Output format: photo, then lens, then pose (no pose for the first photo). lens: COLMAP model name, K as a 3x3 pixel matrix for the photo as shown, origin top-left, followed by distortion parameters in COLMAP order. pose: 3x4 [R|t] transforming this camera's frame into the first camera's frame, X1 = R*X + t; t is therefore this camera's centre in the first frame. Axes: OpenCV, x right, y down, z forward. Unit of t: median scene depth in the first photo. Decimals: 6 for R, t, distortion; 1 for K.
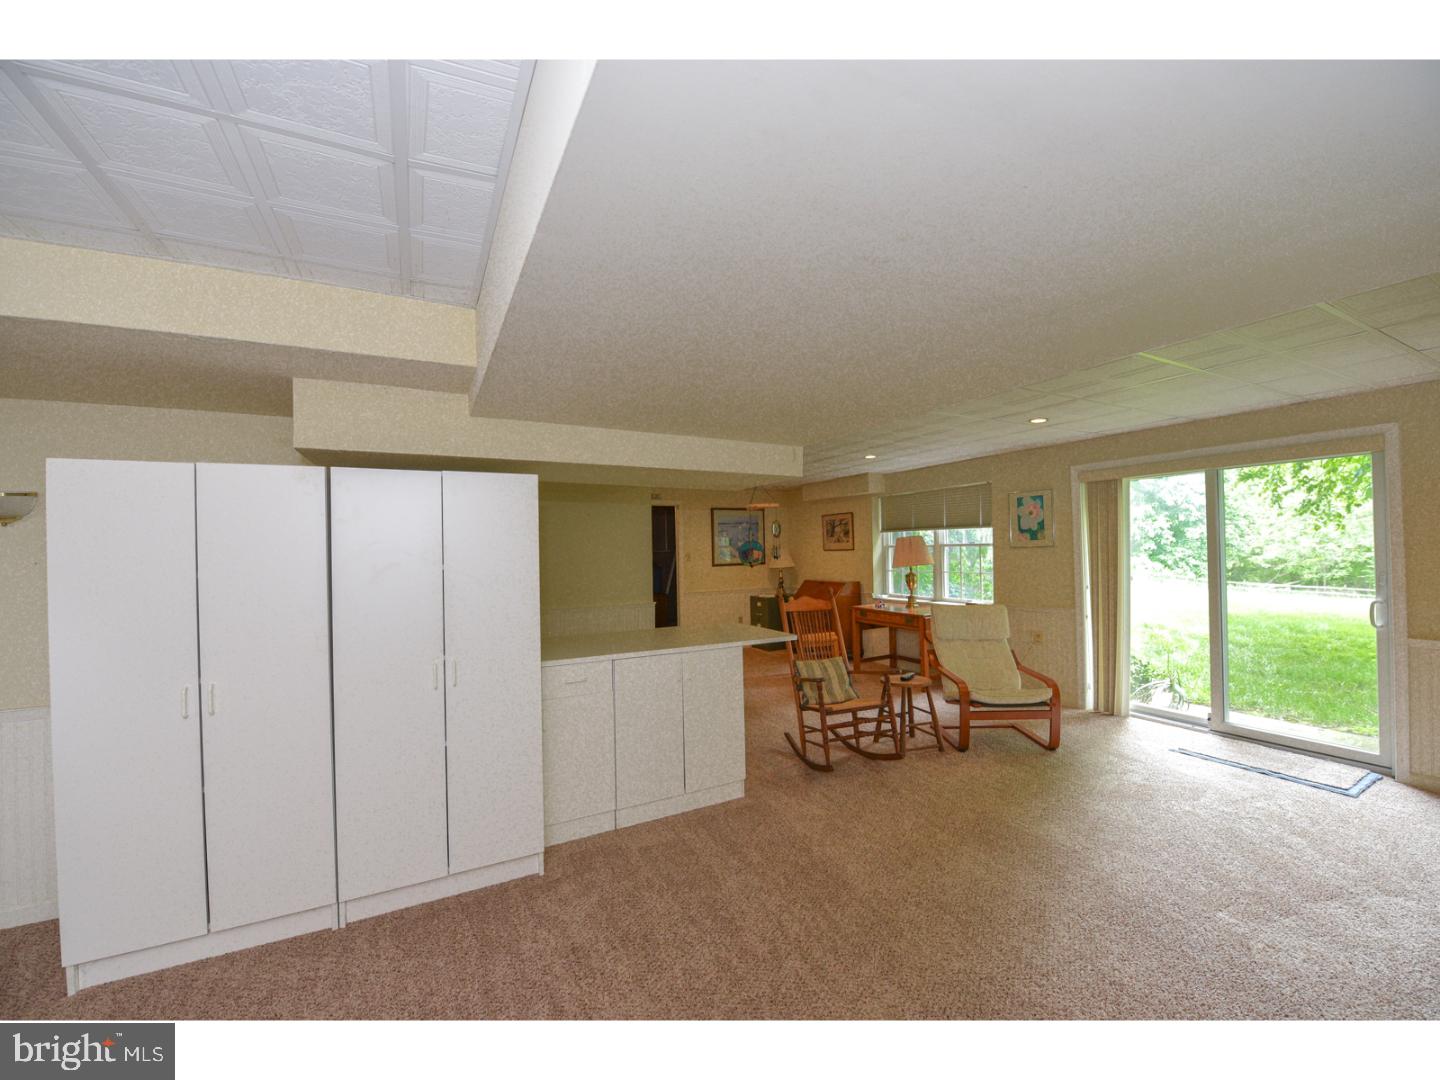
lens RADIAL K [[585.4, 0, 721.3], [0, 585.4, 543.6], [0, 0, 1]] dist [-0.012783, 0.000218]
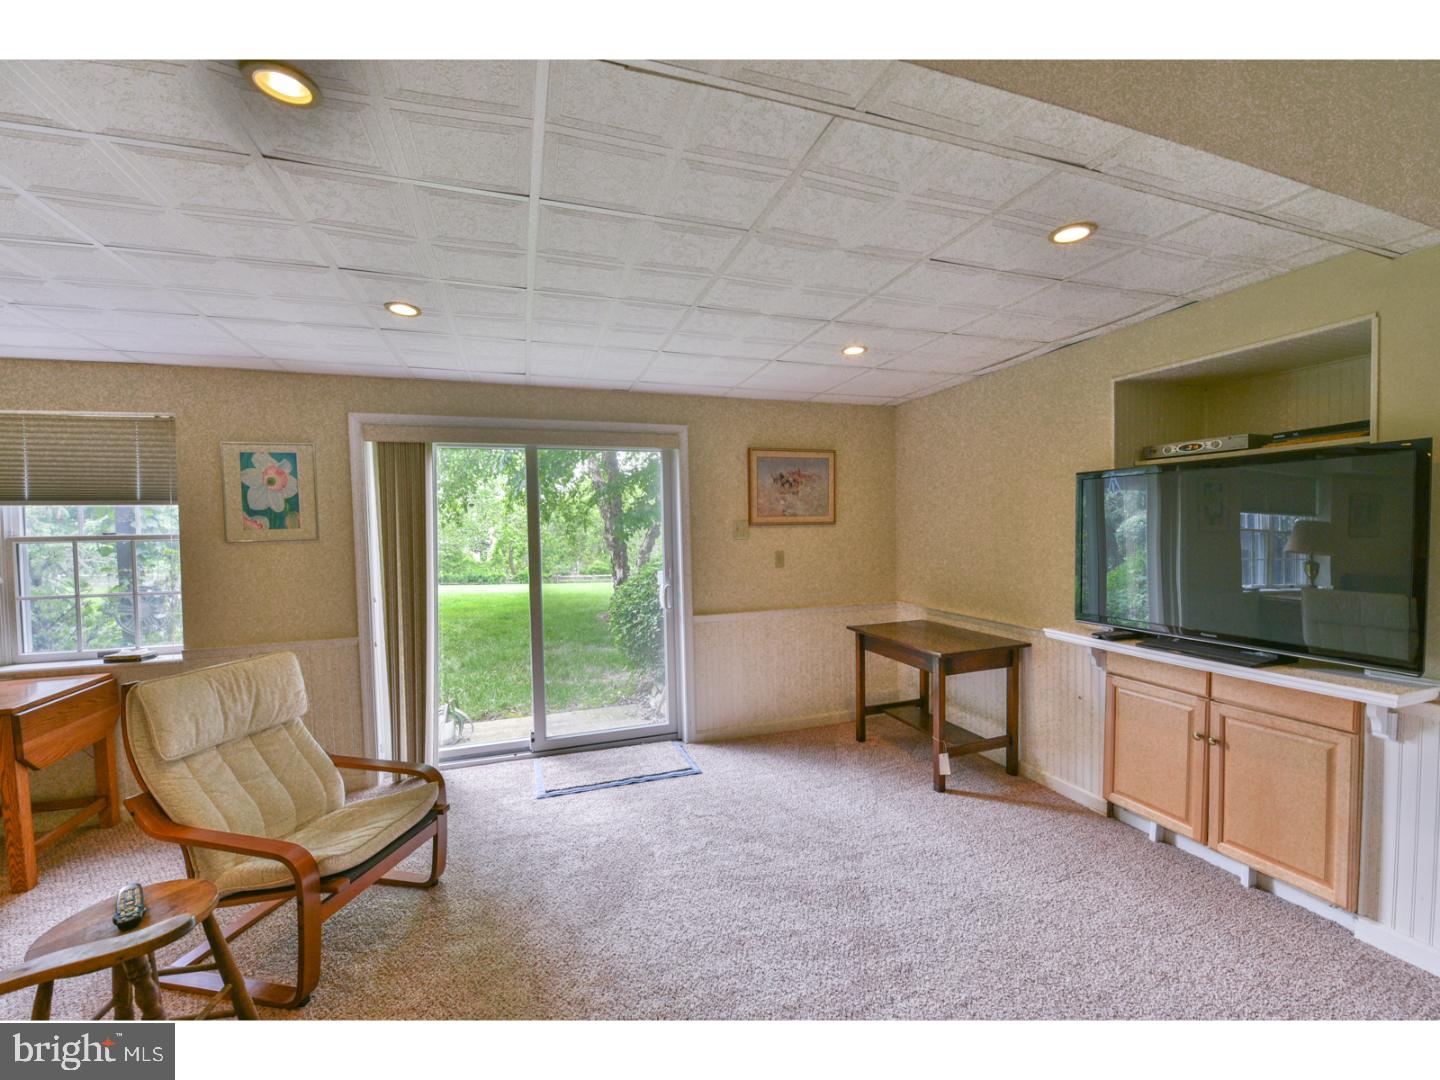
lens RADIAL K [[585.4, 0, 717.2], [0, 585.4, 546.8], [0, 0, 1]] dist [-0.012783, 0.000218]
pose [[0.152533, -0.013122, 0.988211, 0.041897], [0.009023, 0.999889, 0.011884, 0.011462], [-0.988257, 0.007104, 0.152635, 0.634869]]
